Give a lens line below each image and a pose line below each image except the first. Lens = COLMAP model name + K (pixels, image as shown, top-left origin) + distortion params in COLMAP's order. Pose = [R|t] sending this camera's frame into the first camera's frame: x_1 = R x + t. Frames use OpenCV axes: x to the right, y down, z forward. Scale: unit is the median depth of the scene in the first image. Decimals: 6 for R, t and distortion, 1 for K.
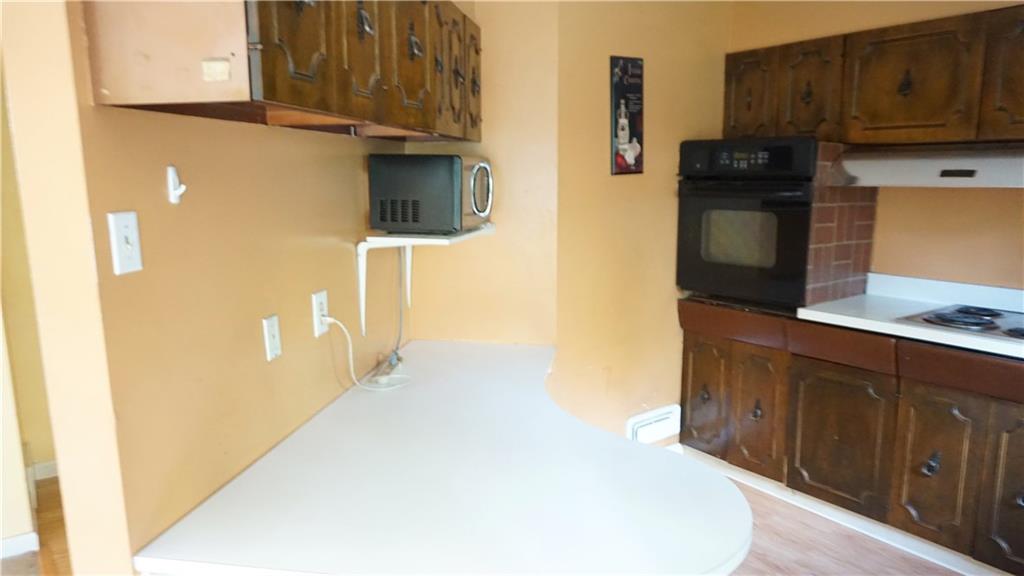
lens RADIAL K [[677.4, 0, 513.3], [0, 677.4, 302.5], [0, 0, 1]] dist [-0.061317, 0.041184]
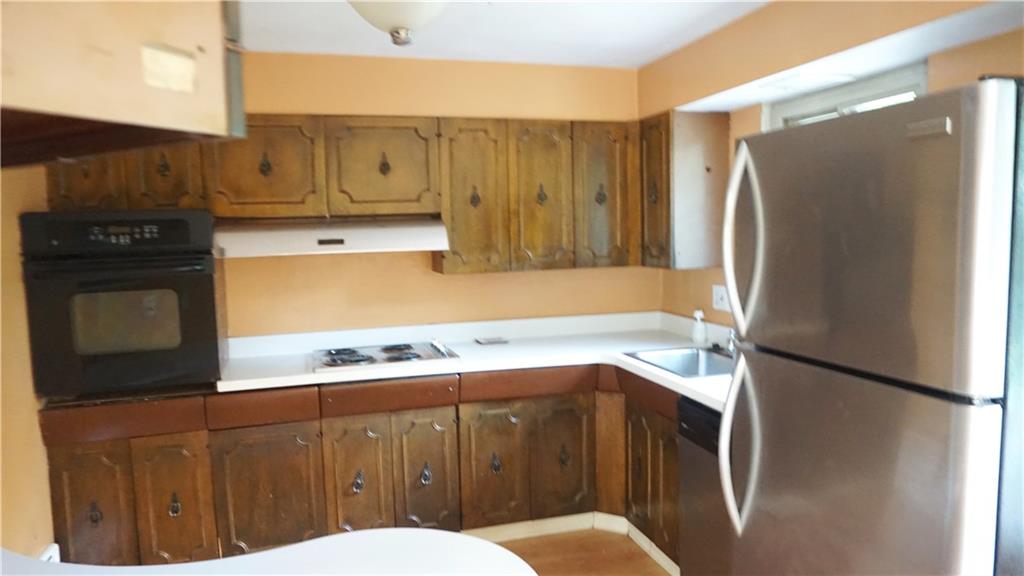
lens RADIAL K [[677.4, 0, 513.3], [0, 677.4, 302.5], [0, 0, 1]] dist [-0.061317, 0.041184]
pose [[0.335245, -0.104056, 0.936367, -0.329611], [0.201097, 0.978880, 0.036782, -0.053721], [-0.920419, 0.175970, 0.349090, 0.235672]]
